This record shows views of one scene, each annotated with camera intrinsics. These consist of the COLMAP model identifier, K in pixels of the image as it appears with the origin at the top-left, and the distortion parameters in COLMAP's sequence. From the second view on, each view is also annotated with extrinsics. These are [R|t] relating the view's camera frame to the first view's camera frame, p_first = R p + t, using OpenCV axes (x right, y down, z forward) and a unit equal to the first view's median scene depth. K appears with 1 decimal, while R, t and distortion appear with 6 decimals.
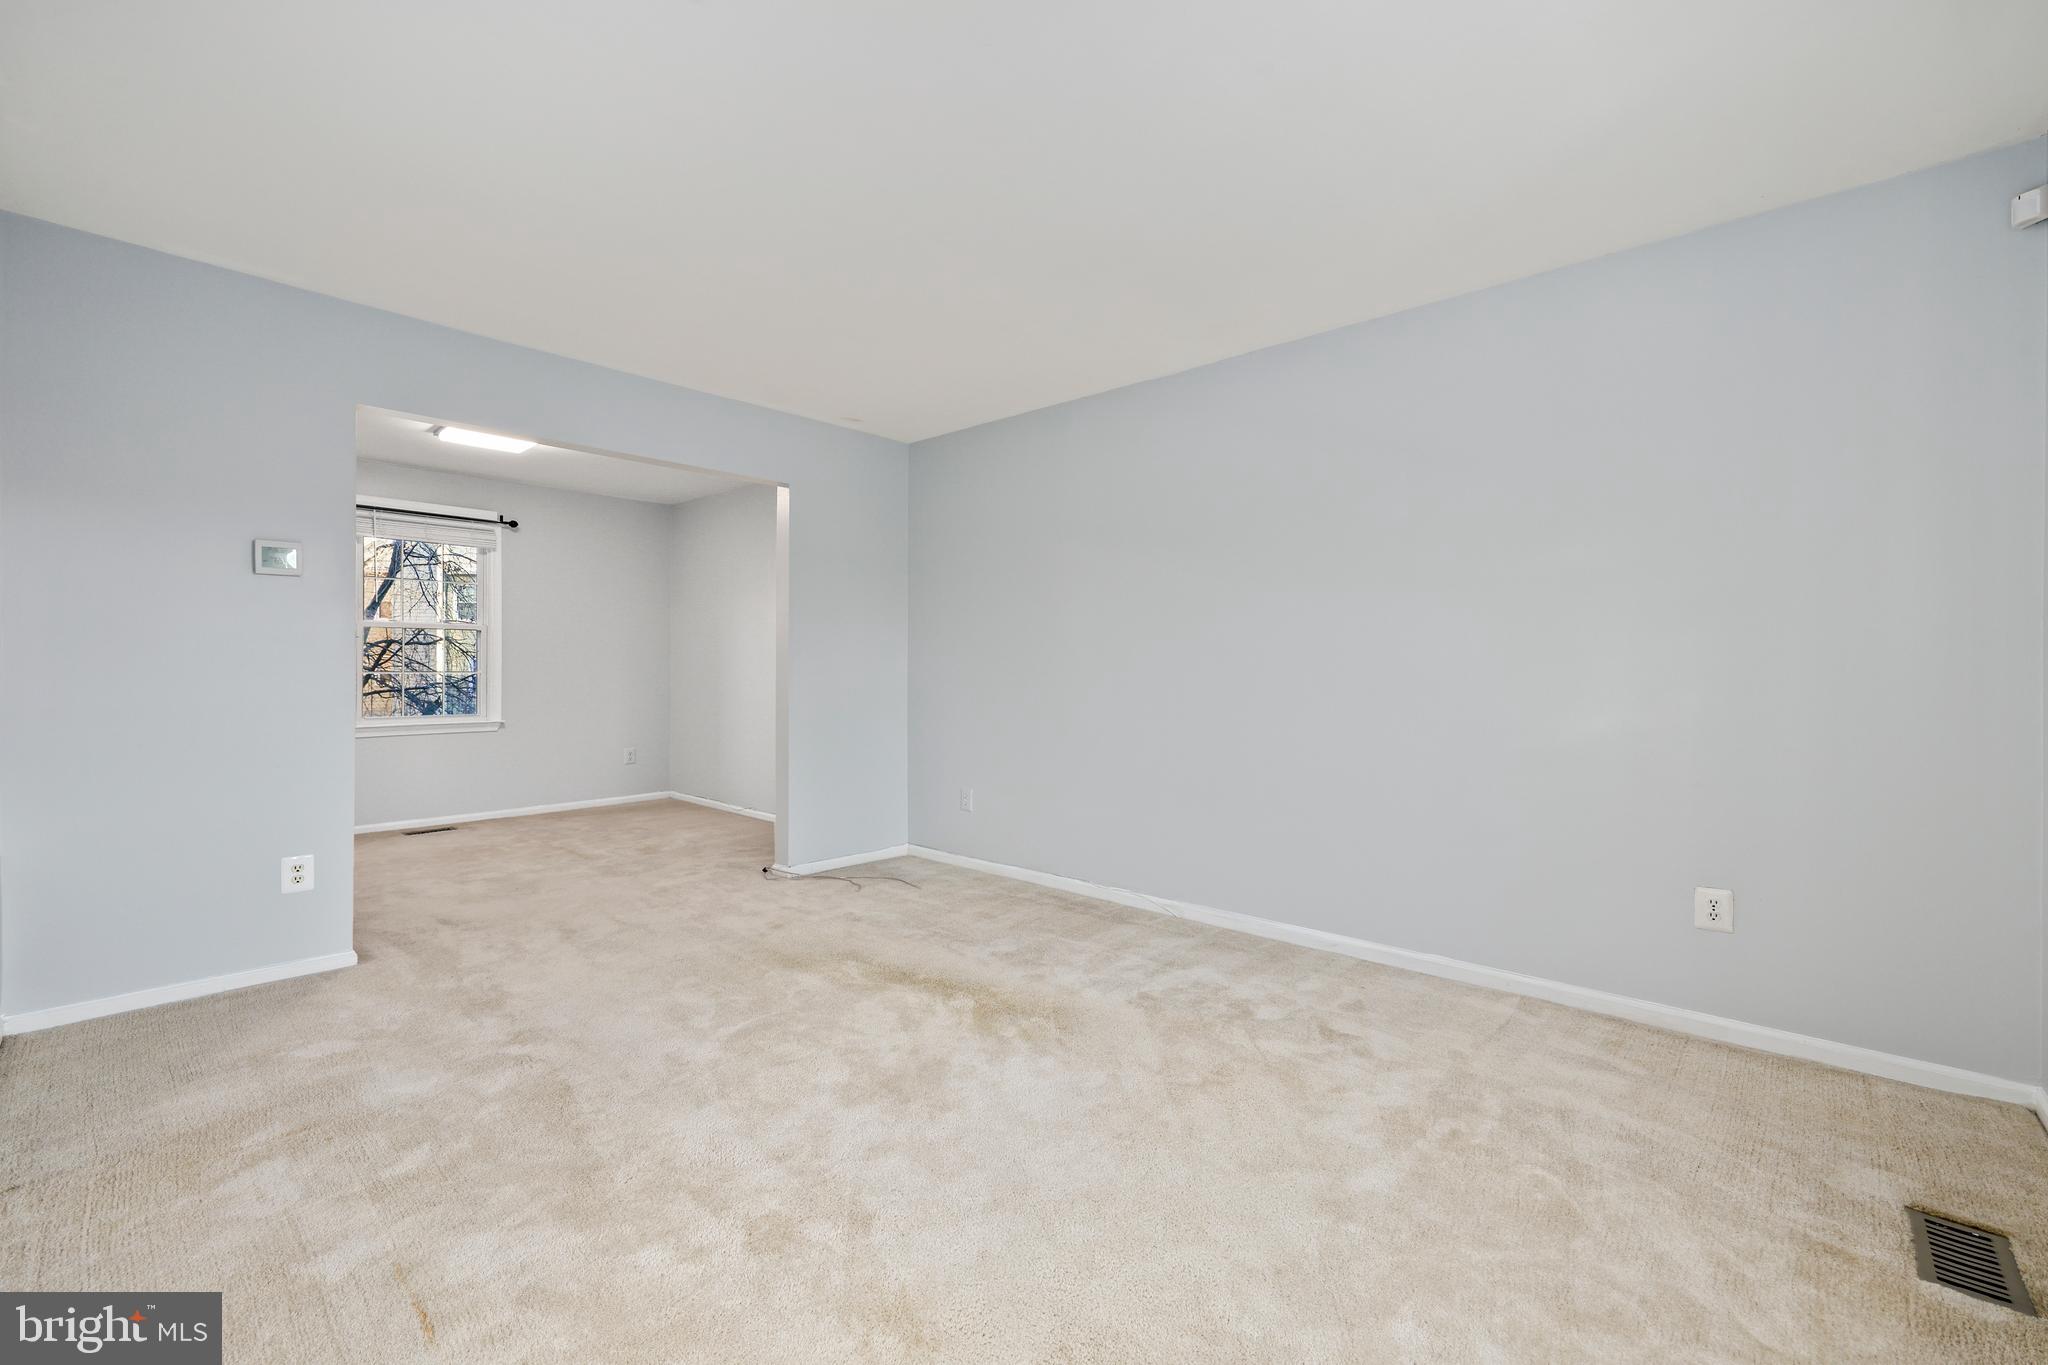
lens RADIAL K [[861.4, 0, 1024.6], [0, 861.4, 678.9], [0, 0, 1]] dist [0.001301, -0.000219]
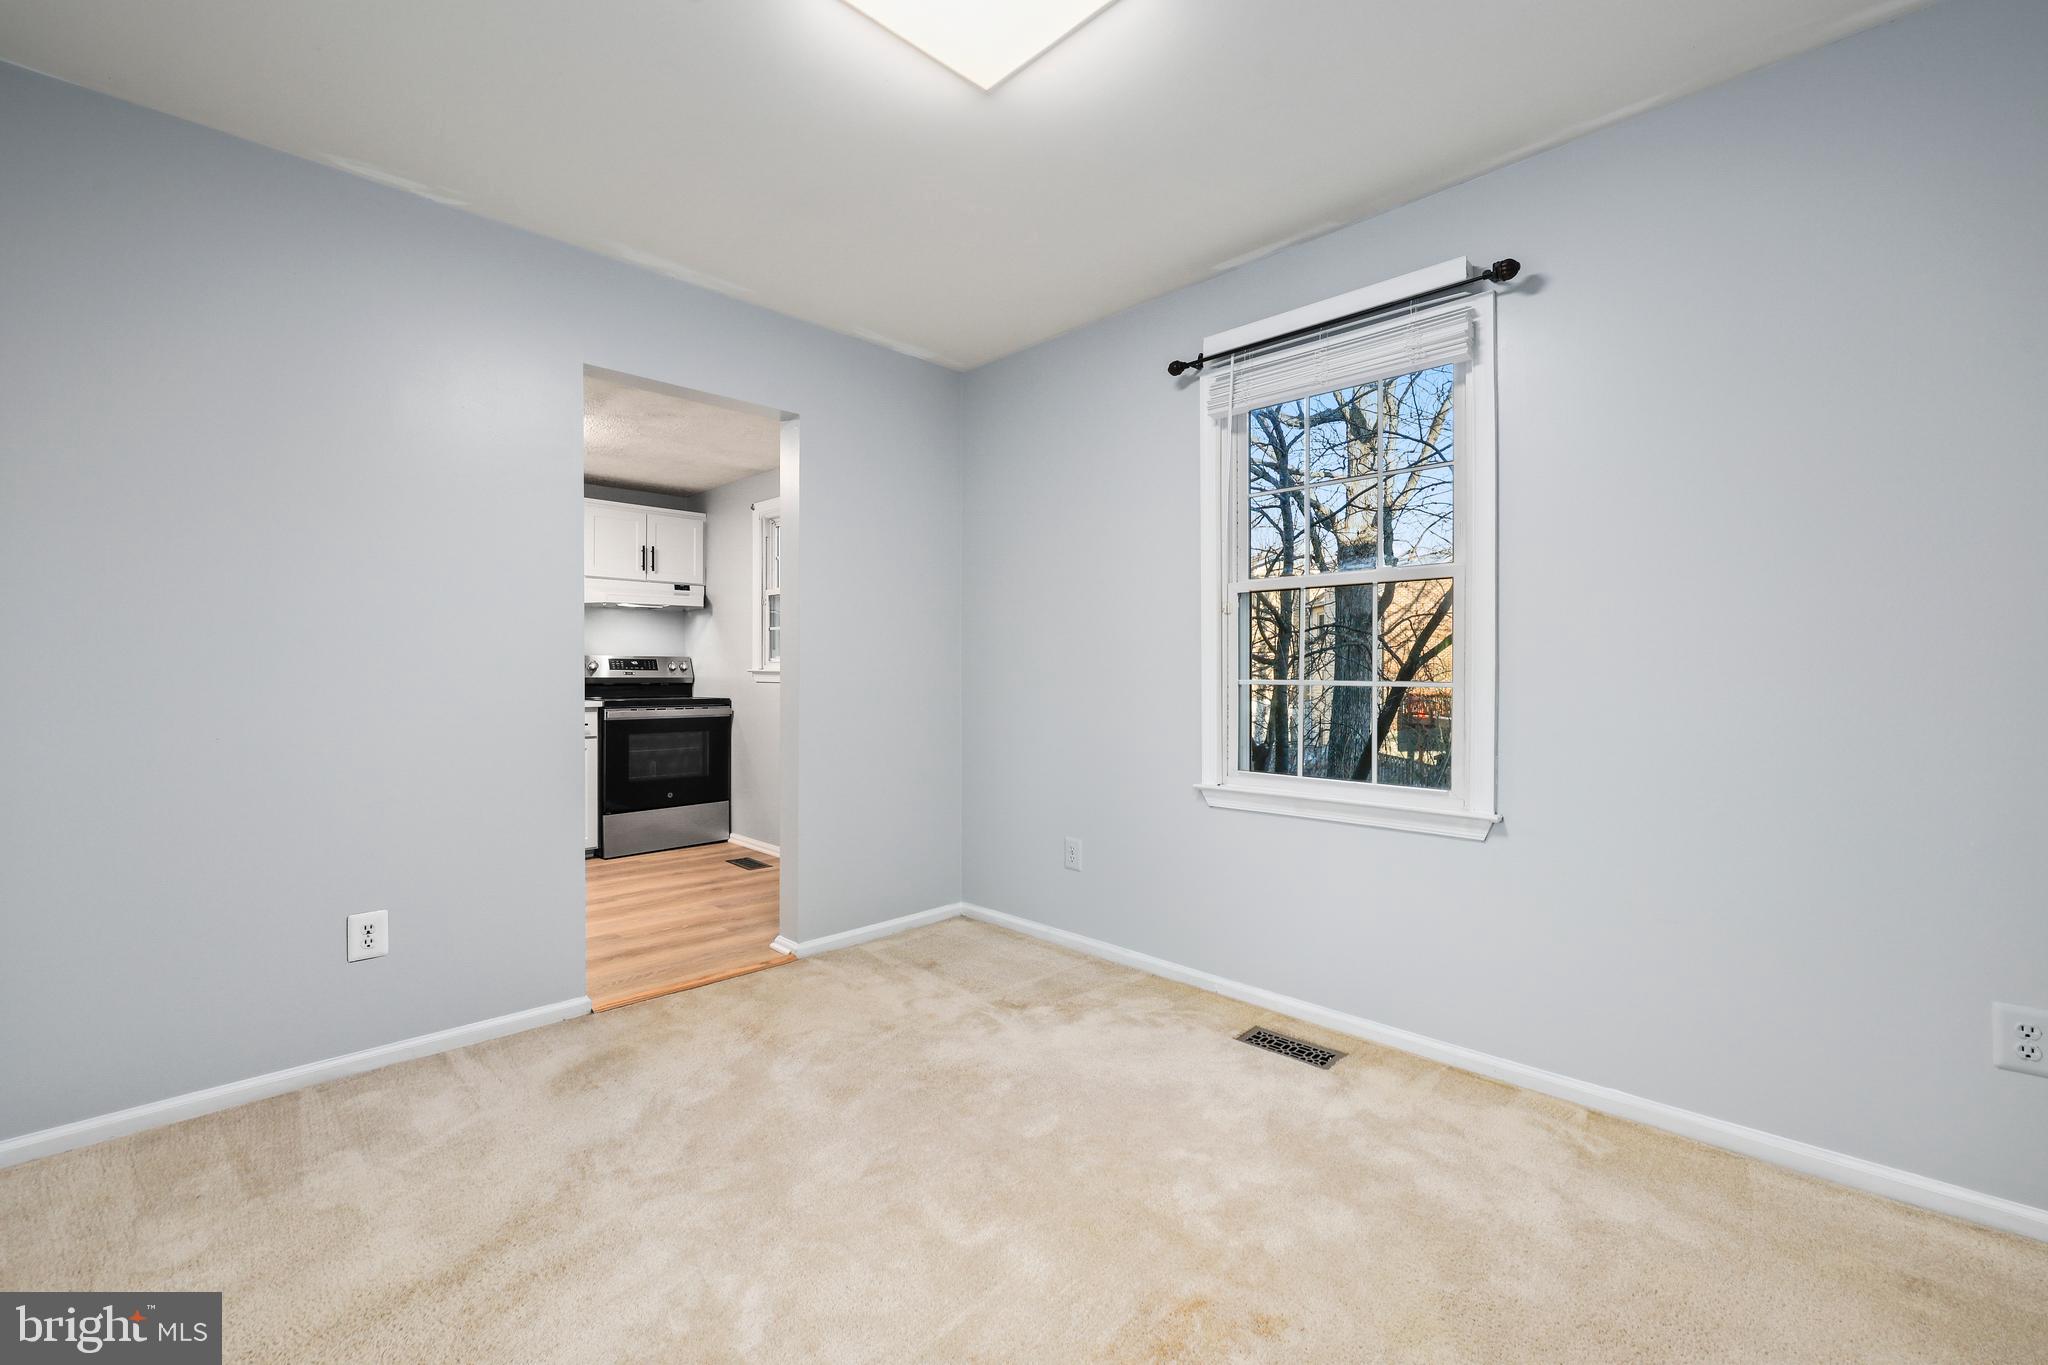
lens RADIAL K [[861.4, 0, 1019.8], [0, 861.4, 669.5], [0, 0, 1]] dist [0.001301, -0.000219]
pose [[-0.055529, -0.008386, -0.998422, -0.252087], [-0.013732, 0.999877, -0.007634, -0.009668], [0.998363, 0.013286, -0.055637, 0.909103]]
